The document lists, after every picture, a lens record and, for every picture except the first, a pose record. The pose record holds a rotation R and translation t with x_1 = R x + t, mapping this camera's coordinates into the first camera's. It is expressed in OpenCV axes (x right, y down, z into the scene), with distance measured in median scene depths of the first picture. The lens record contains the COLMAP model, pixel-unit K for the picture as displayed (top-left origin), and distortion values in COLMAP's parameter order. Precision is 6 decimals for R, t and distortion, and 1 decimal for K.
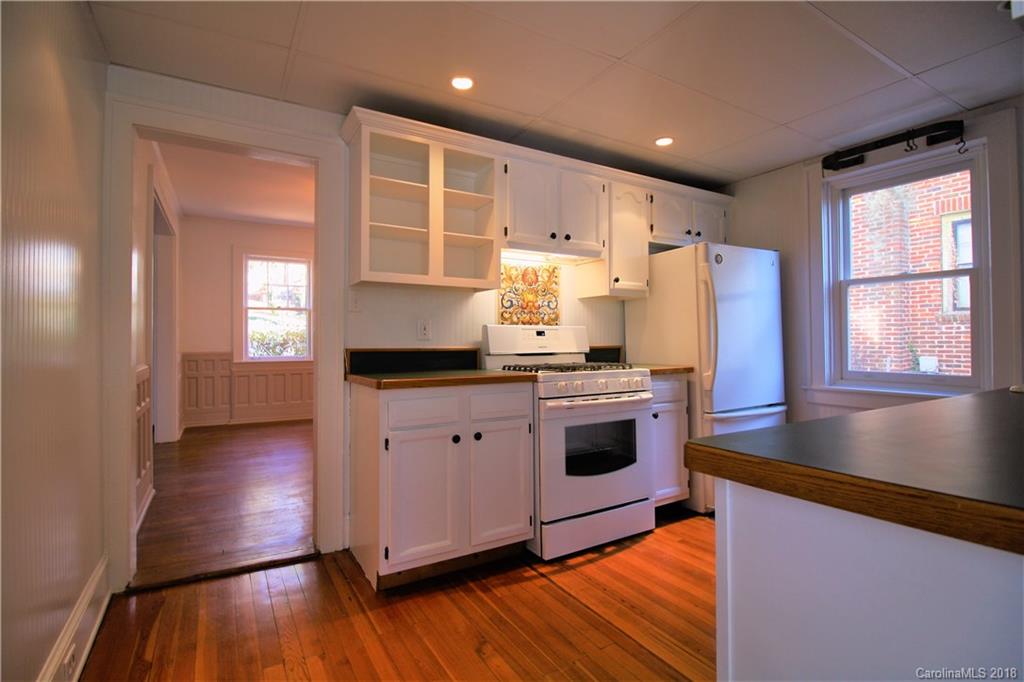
lens RADIAL K [[485.5, 0, 504.3], [0, 485.5, 336.9], [0, 0, 1]] dist [-0.005892, -0.008217]
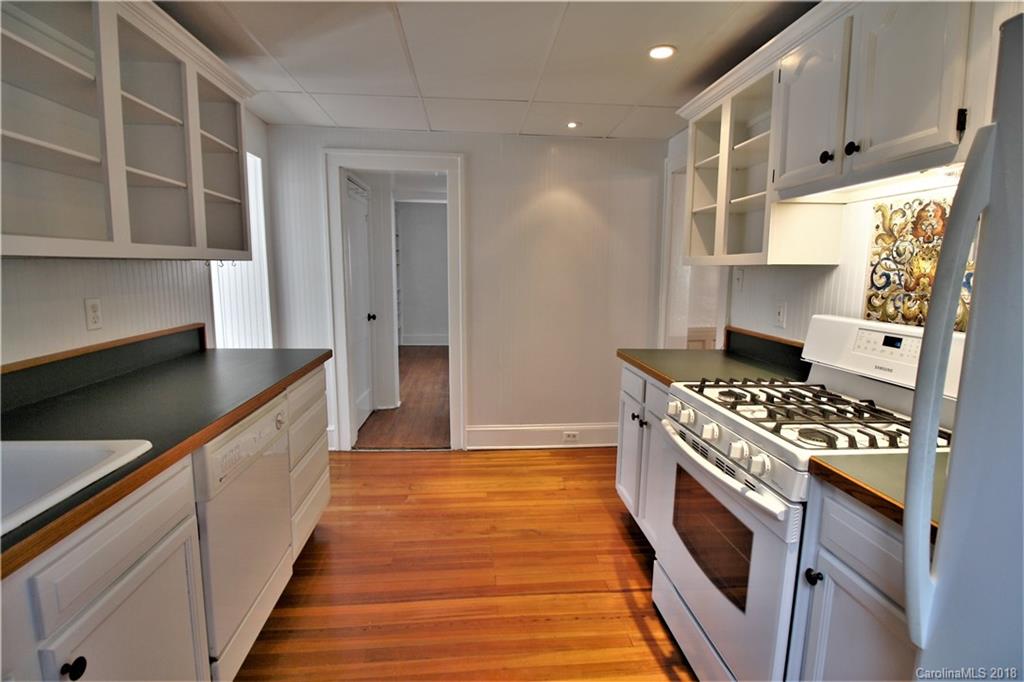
lens RADIAL K [[485.5, 0, 506.2], [0, 485.5, 338.4], [0, 0, 1]] dist [-0.005892, -0.008217]
pose [[-0.439339, 0.123542, -0.889786, 0.689721], [0.001888, 0.990623, 0.136610, -0.079137], [0.898319, 0.058338, -0.435453, 0.859056]]
